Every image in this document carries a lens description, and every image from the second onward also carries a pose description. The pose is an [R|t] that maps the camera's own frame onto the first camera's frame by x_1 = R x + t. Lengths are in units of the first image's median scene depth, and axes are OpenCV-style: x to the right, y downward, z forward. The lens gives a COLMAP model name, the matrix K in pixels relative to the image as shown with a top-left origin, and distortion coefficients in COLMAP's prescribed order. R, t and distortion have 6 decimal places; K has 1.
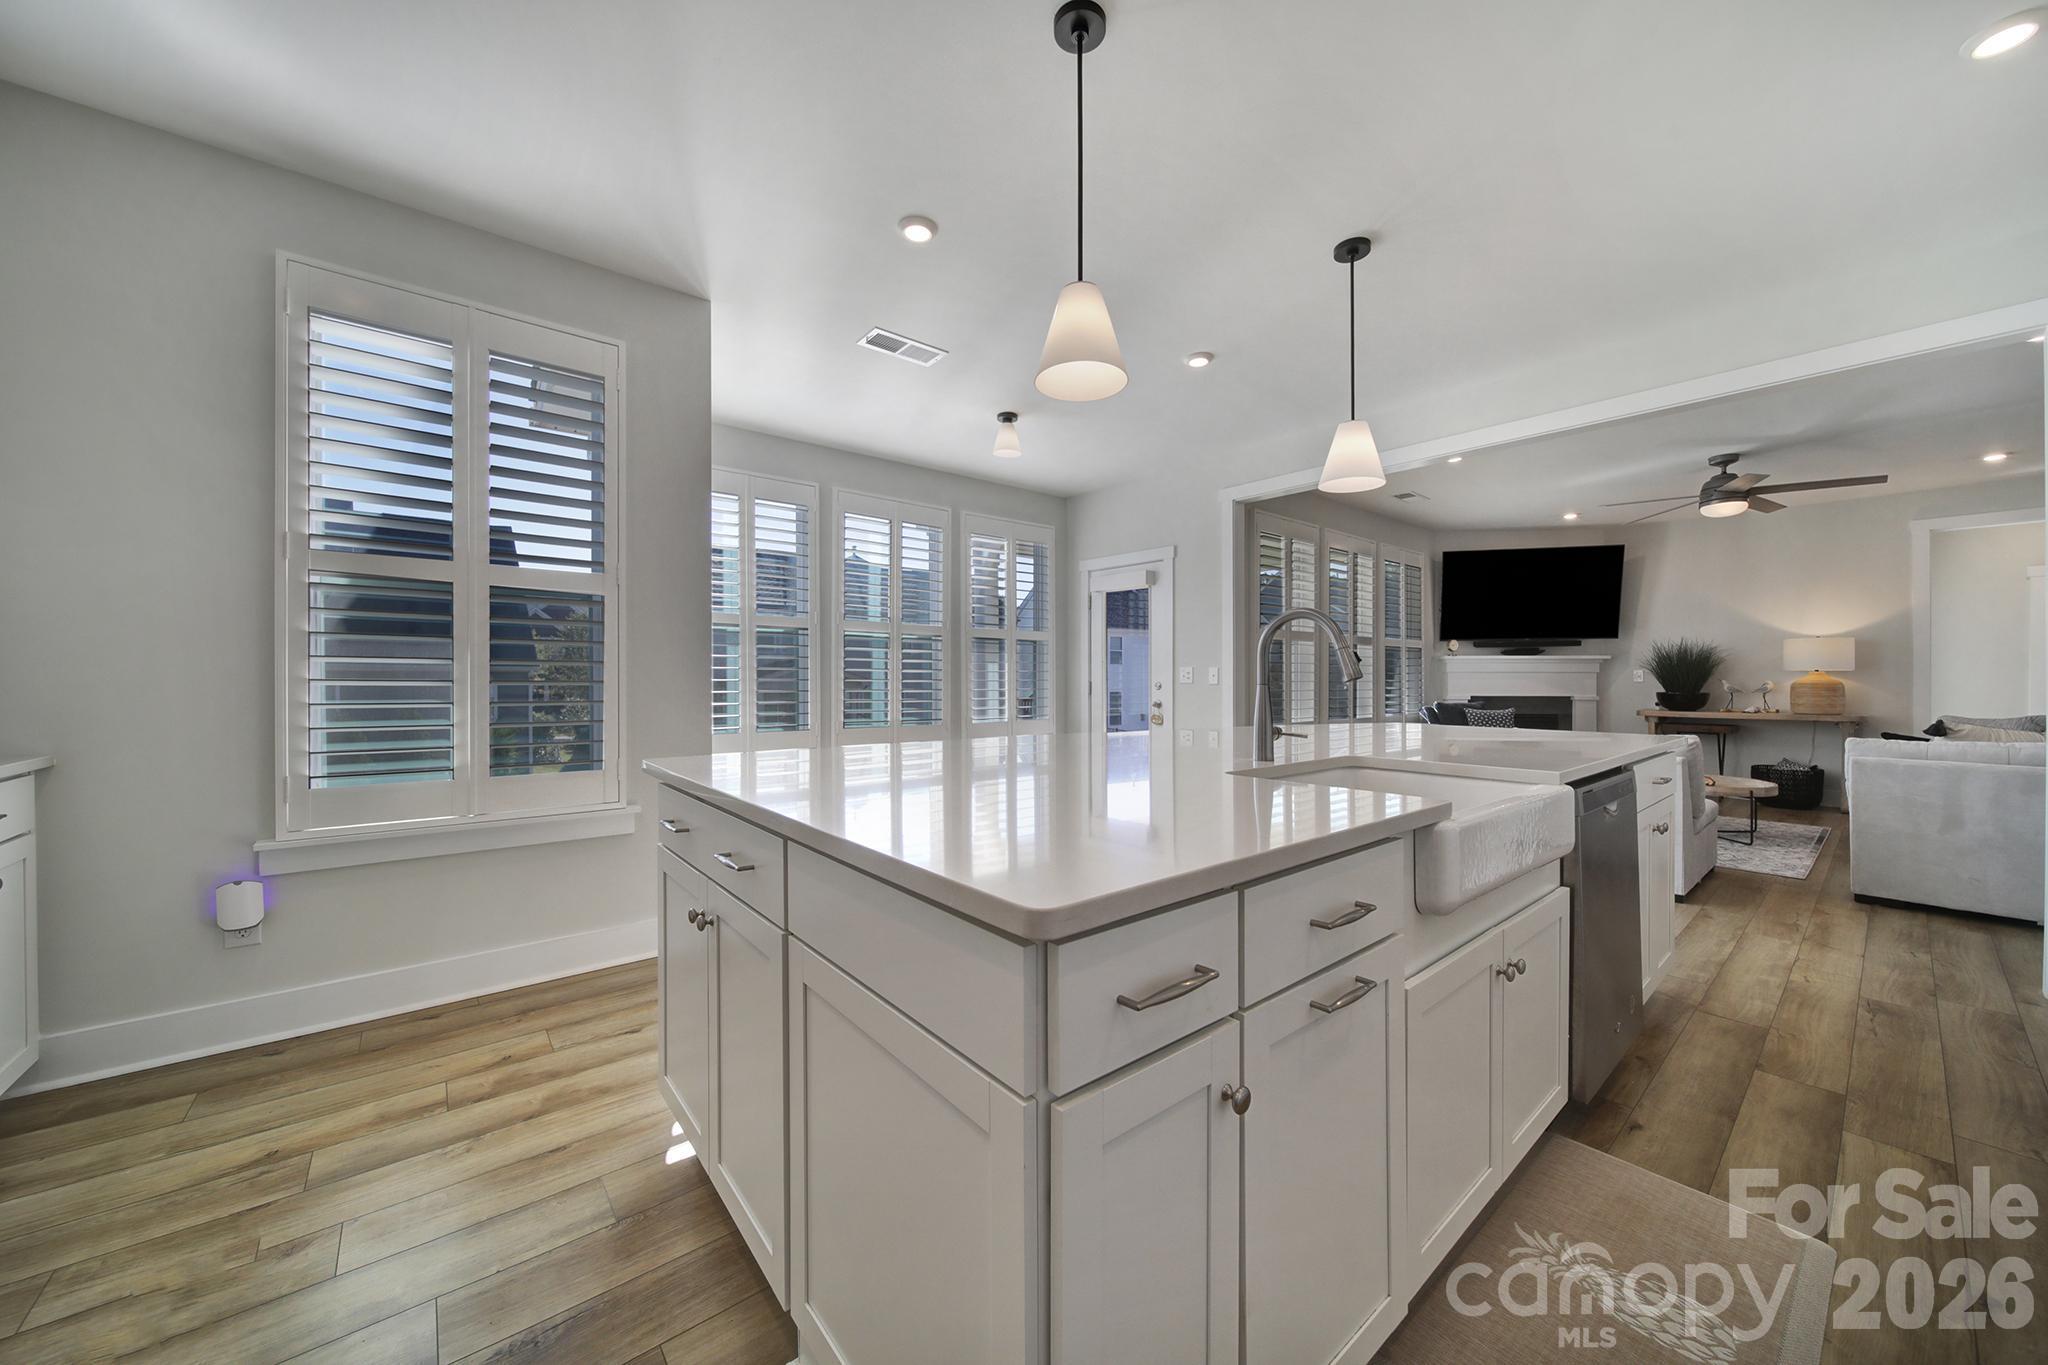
lens RADIAL K [[730.0, 0, 1040.5], [0, 730.0, 675.8], [0, 0, 1]] dist [-0.001469, -0.000269]
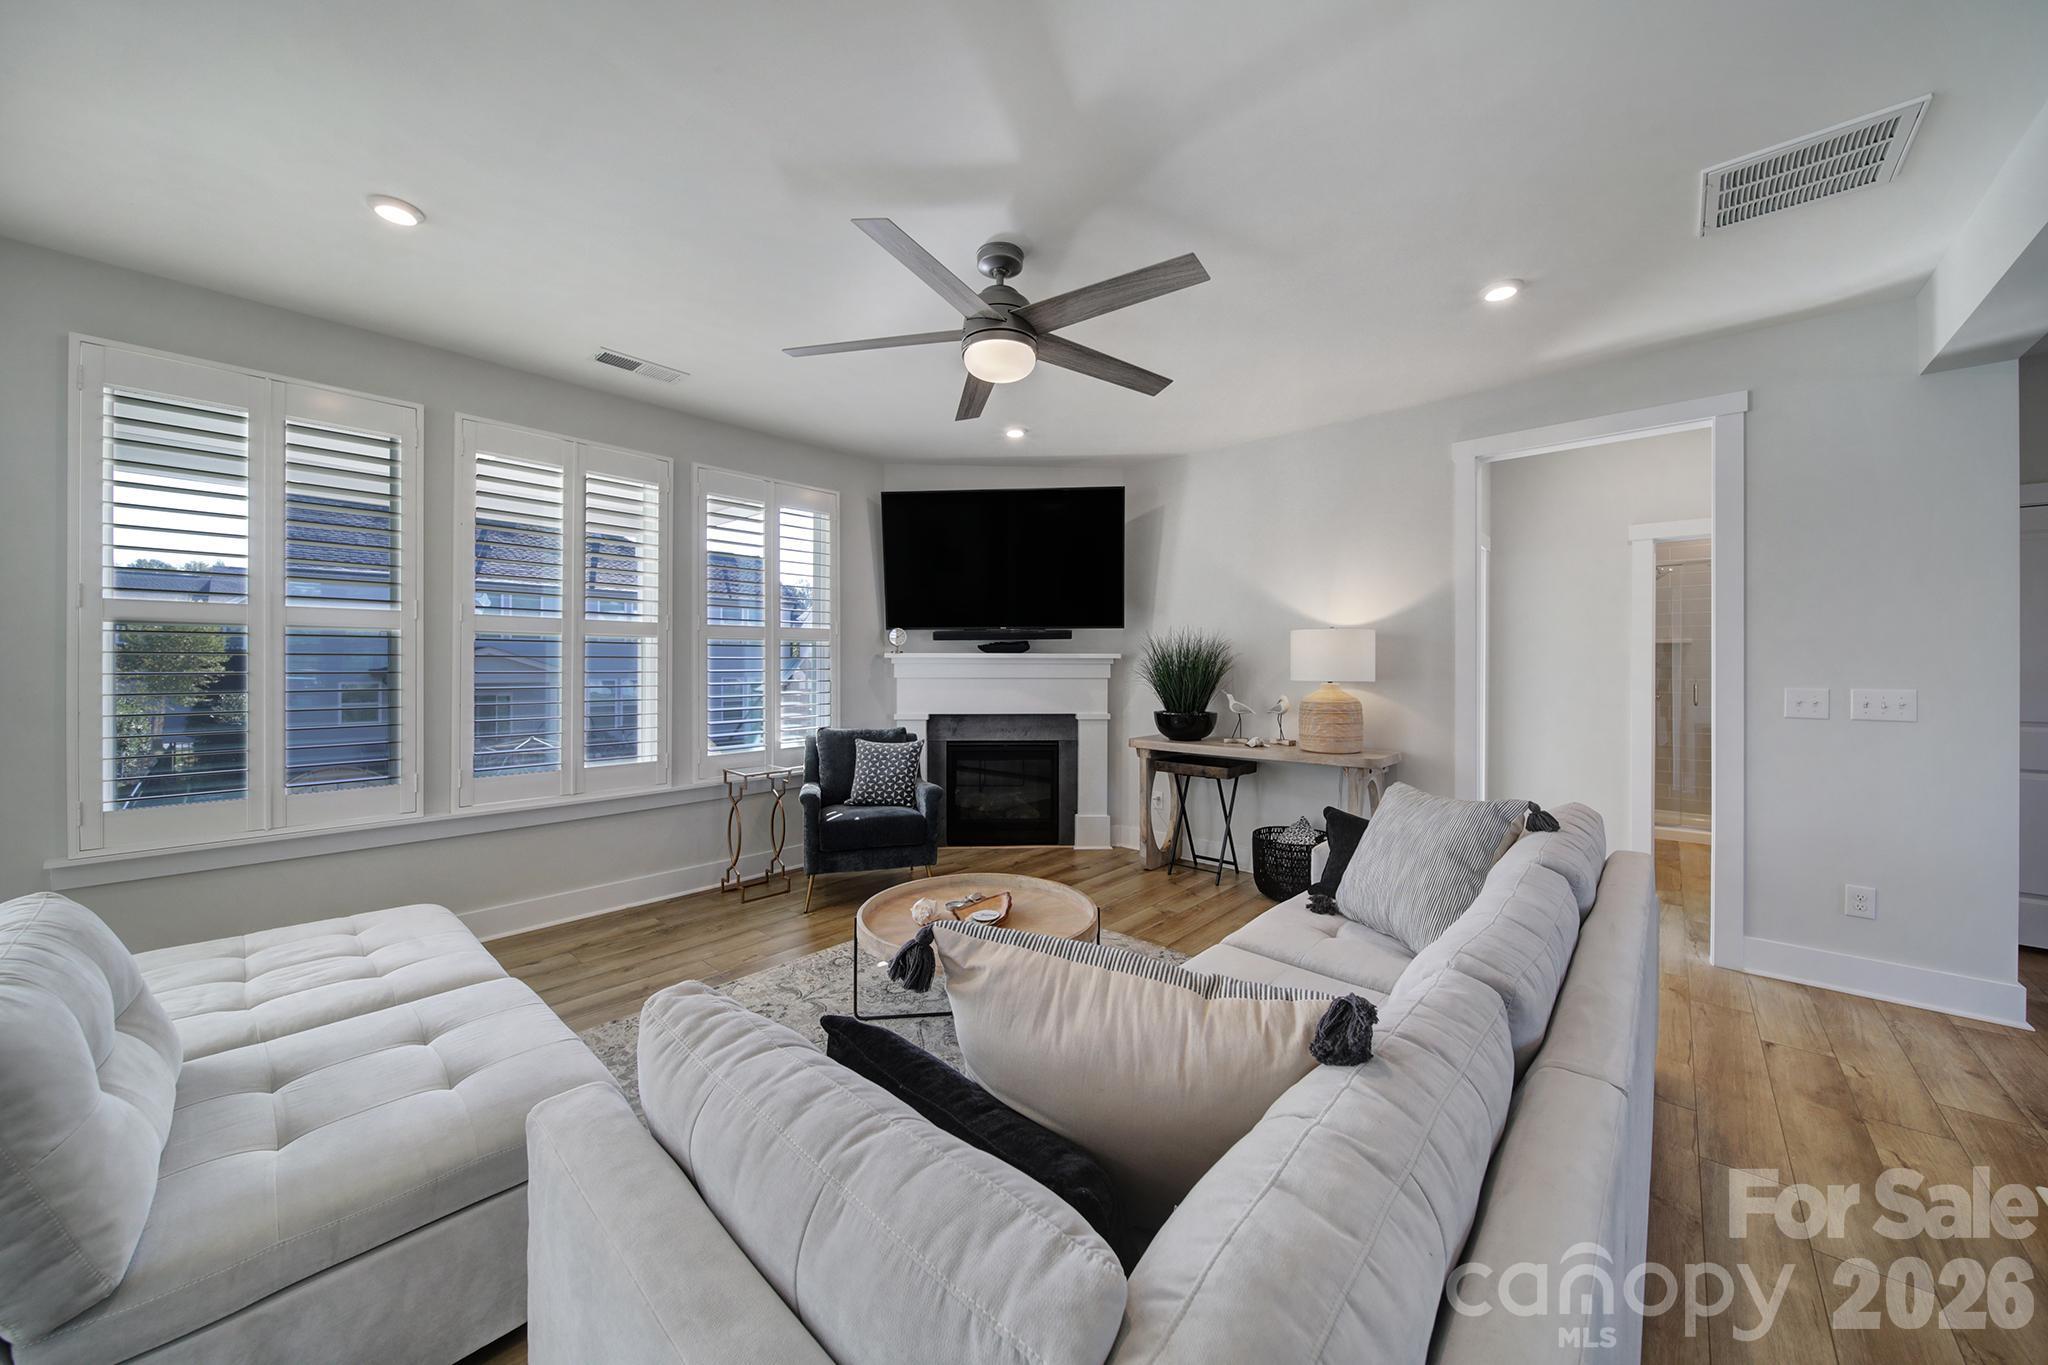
lens RADIAL K [[734.6, 0, 1013.5], [0, 734.6, 668.8], [0, 0, 1]] dist [-0.000723, -0.000083]
pose [[0.992255, 0.008793, 0.123907, 0.641066], [-0.008523, 0.999960, -0.002712, -0.012474], [-0.123926, 0.001635, 0.992290, 0.366906]]
